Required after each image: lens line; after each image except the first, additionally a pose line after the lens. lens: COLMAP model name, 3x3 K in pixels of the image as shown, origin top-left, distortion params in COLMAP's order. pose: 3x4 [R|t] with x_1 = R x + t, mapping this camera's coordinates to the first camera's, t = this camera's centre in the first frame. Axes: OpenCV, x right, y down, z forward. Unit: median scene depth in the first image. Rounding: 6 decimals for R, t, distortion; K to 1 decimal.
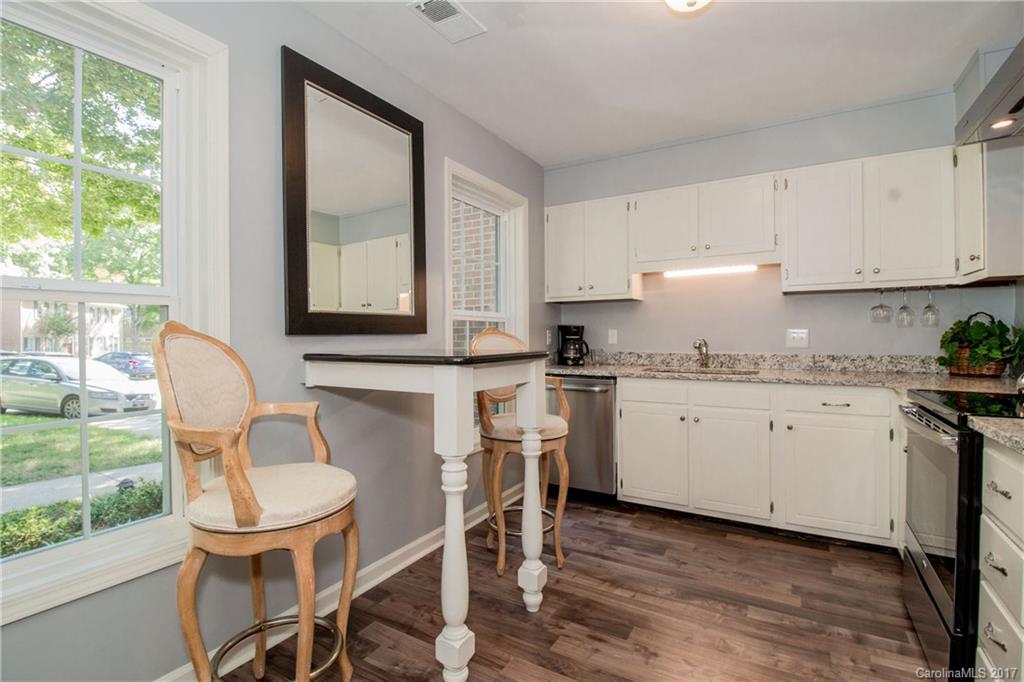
lens RADIAL K [[475.7, 0, 506.5], [0, 475.7, 337.3], [0, 0, 1]] dist [-0.001630, -0.013055]
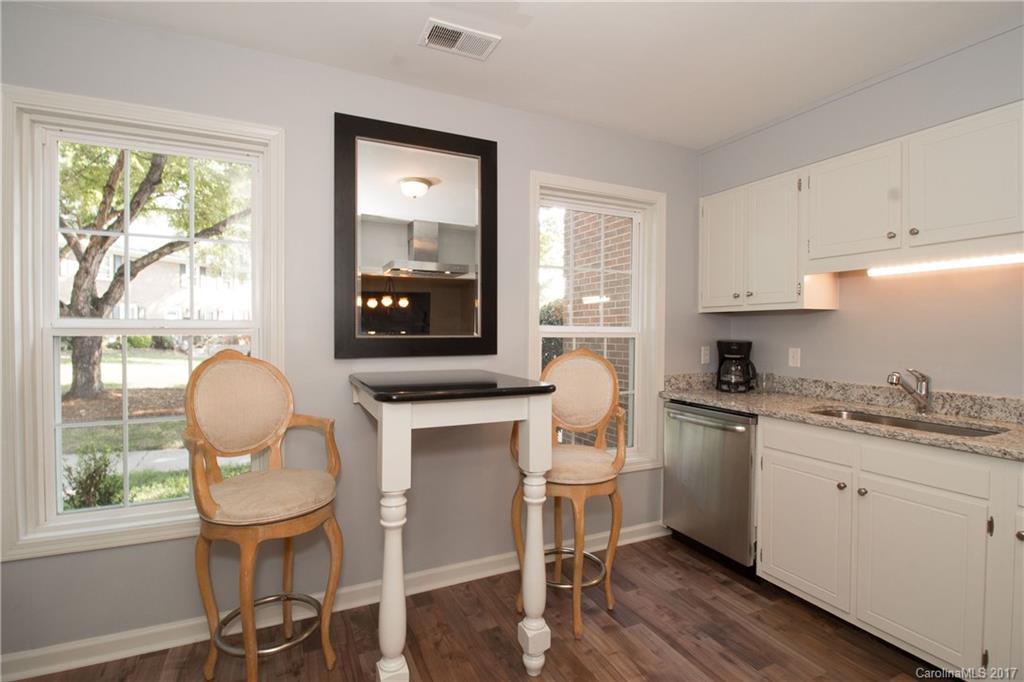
lens RADIAL K [[475.7, 0, 506.5], [0, 475.7, 337.3], [0, 0, 1]] dist [-0.001630, -0.013055]
pose [[0.831618, 0.018230, -0.555049, 0.353993], [-0.013132, 0.999827, 0.013162, -0.050534], [0.555193, -0.003656, 0.831713, 0.162214]]
